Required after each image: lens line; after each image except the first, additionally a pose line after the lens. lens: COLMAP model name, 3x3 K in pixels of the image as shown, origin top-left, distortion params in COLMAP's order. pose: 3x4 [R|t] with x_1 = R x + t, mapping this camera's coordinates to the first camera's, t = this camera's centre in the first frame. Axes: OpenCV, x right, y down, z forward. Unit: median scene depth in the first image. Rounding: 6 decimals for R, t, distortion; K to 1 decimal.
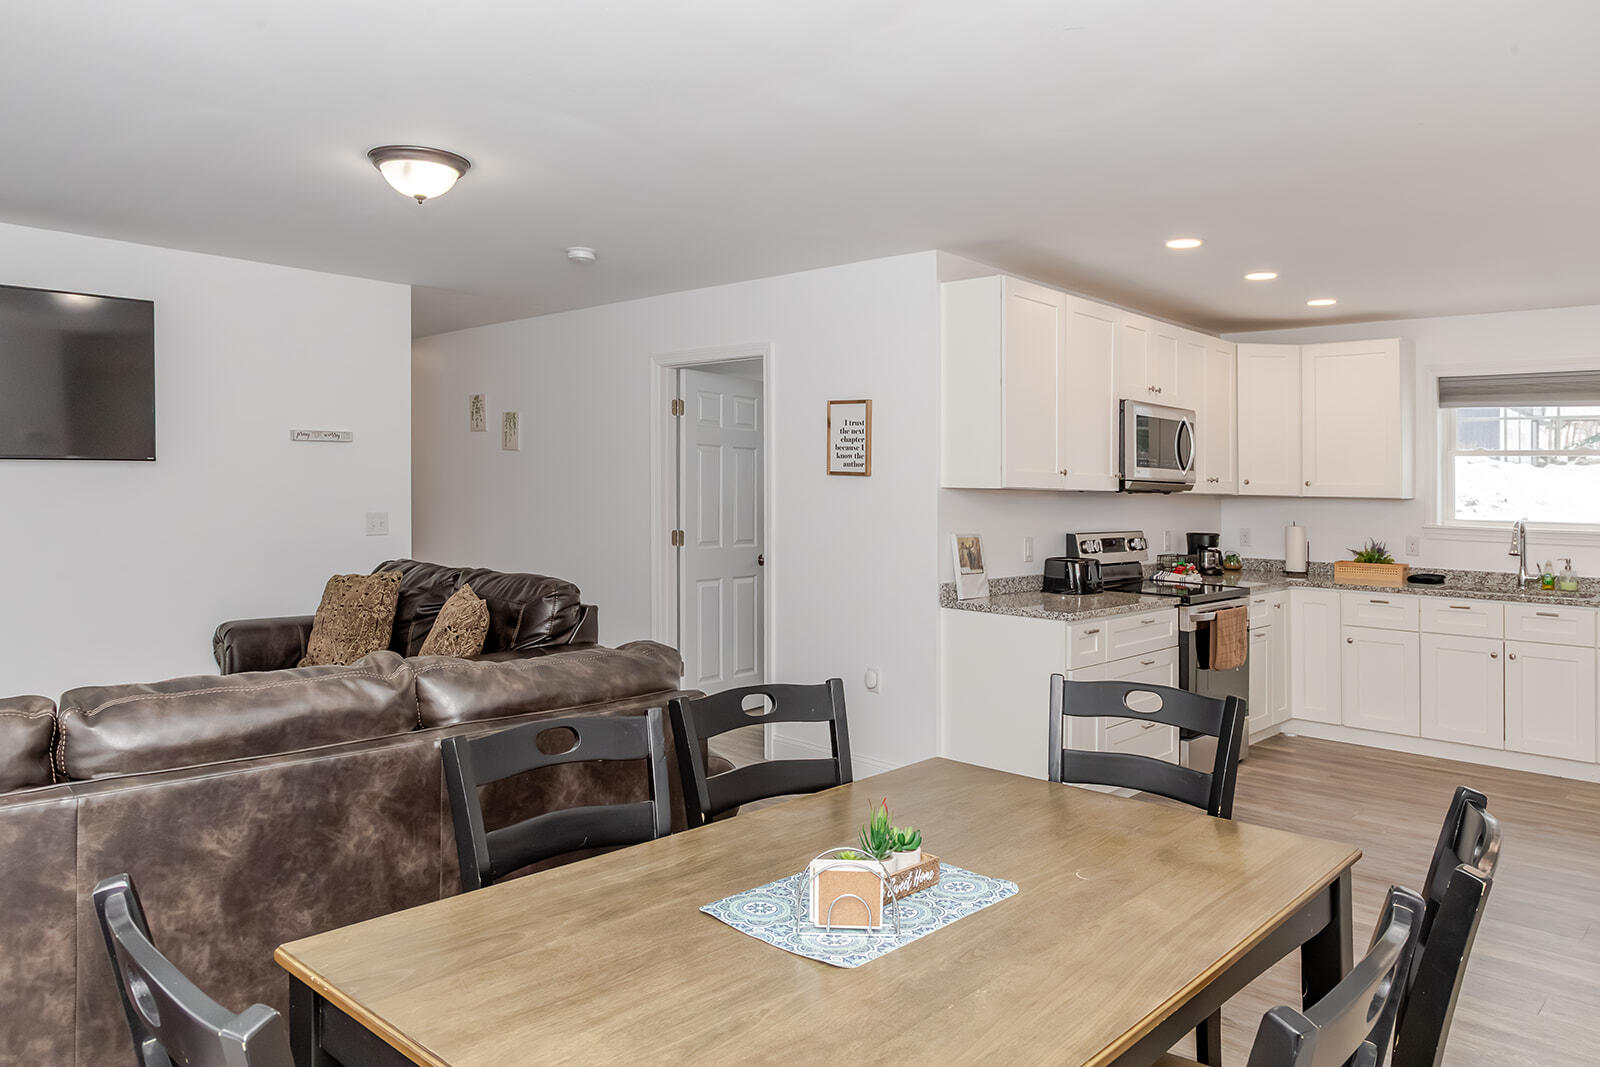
lens RADIAL K [[1087.0, 0, 797.8], [0, 1087.0, 503.4], [0, 0, 1]] dist [-0.035058, -0.000348]
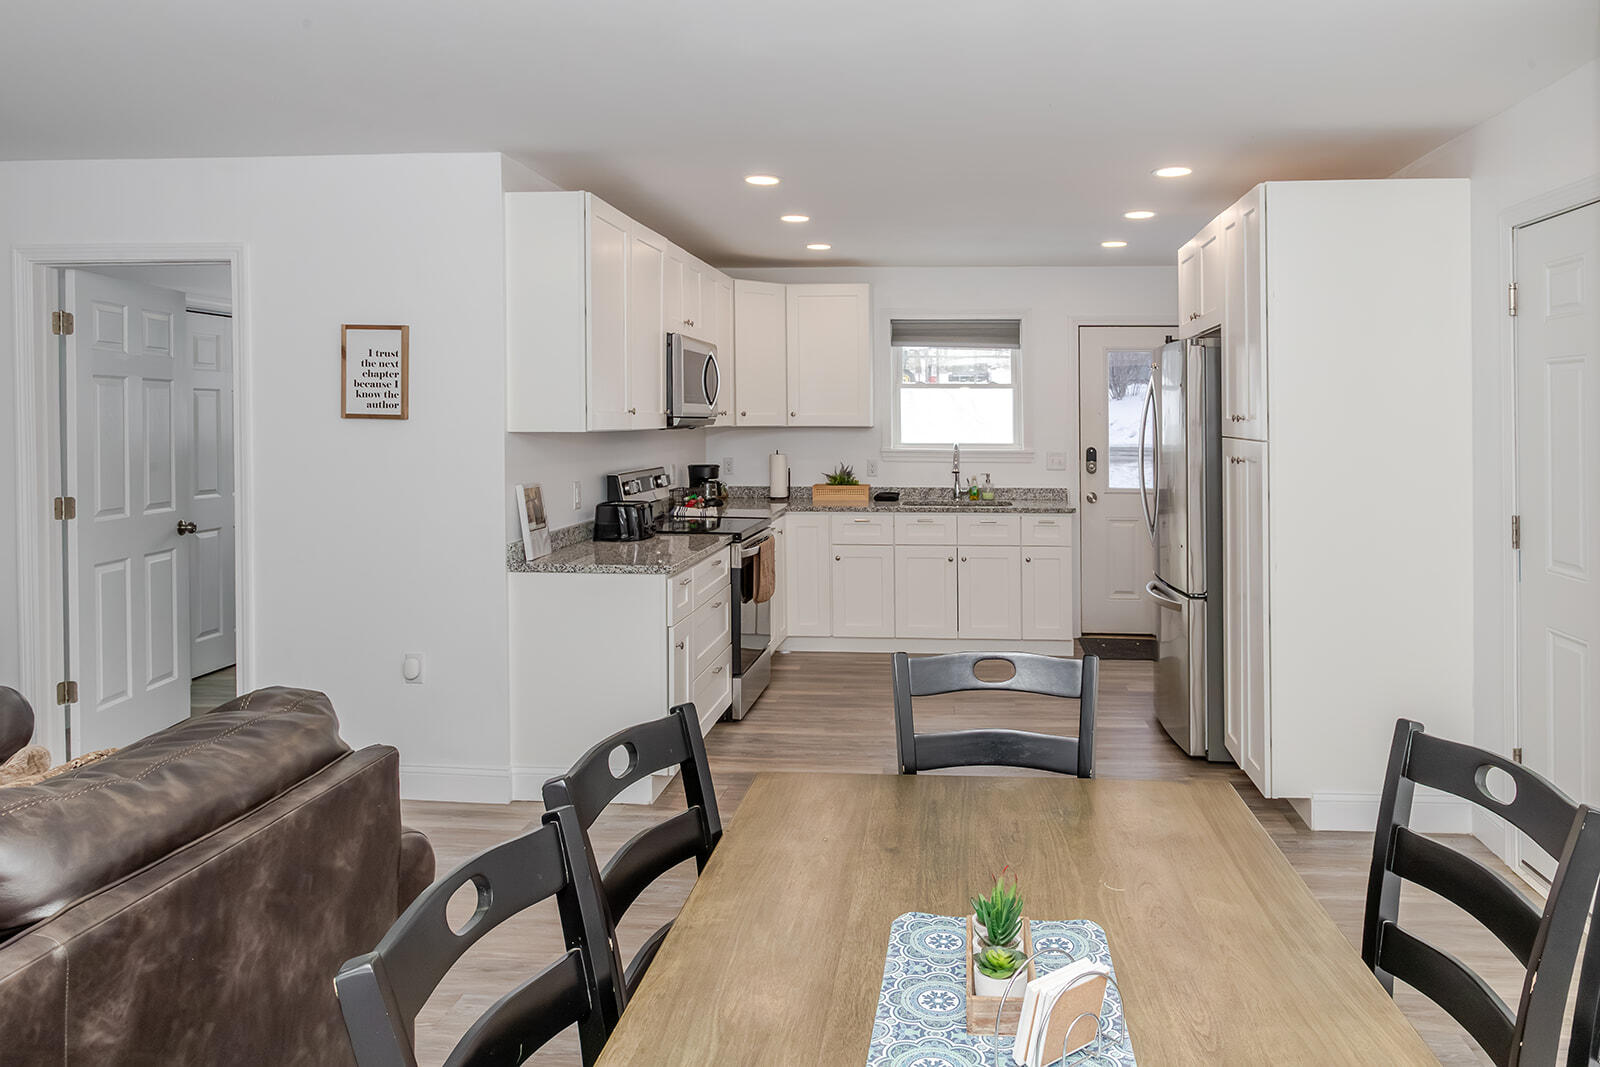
lens RADIAL K [[1073.1, 0, 800.7], [0, 1073.1, 408.5], [0, 0, 1]] dist [0.000207, -0.017732]
pose [[0.772929, -0.017294, 0.634257, -0.211723], [0.021750, 0.999763, 0.000754, -0.026979], [-0.634120, 0.013212, 0.773122, 0.188329]]
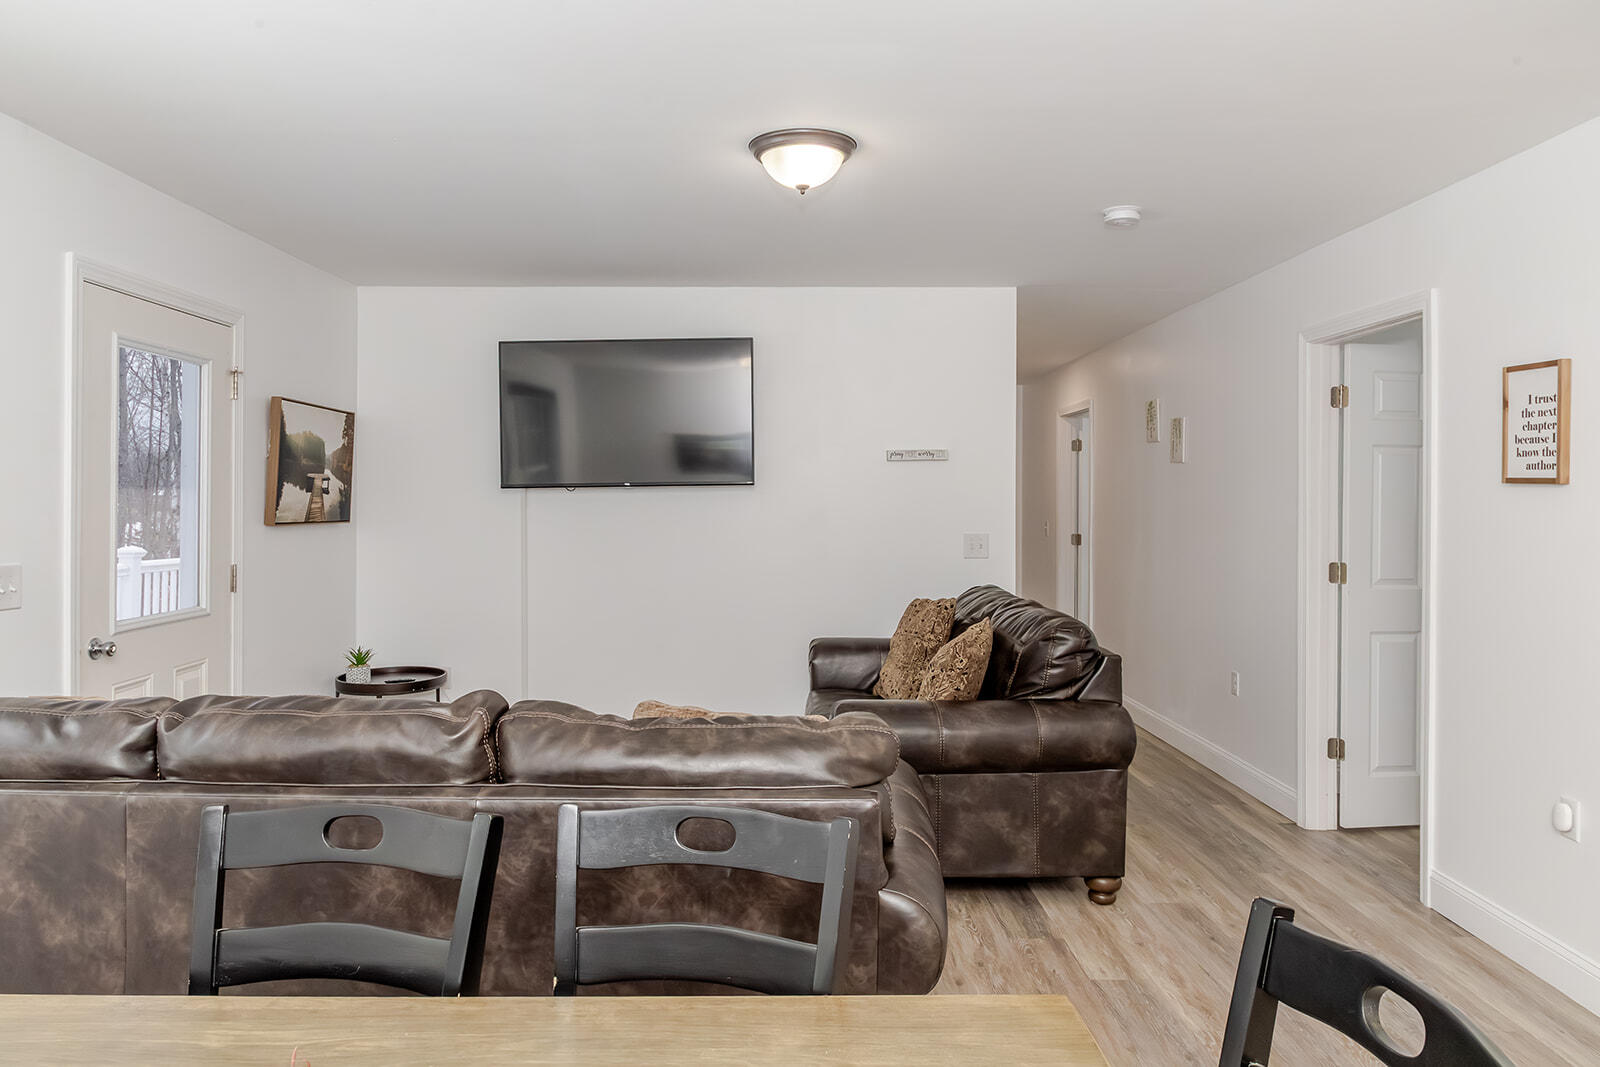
lens RADIAL K [[1119.1, 0, 797.6], [0, 1119.1, 518.1], [0, 0, 1]] dist [-0.022998, -0.002400]
pose [[0.683114, -0.001927, -0.730309, 0.222660], [-0.001173, 0.999992, -0.003735, -0.002783], [0.730311, 0.003408, 0.683106, 0.250653]]
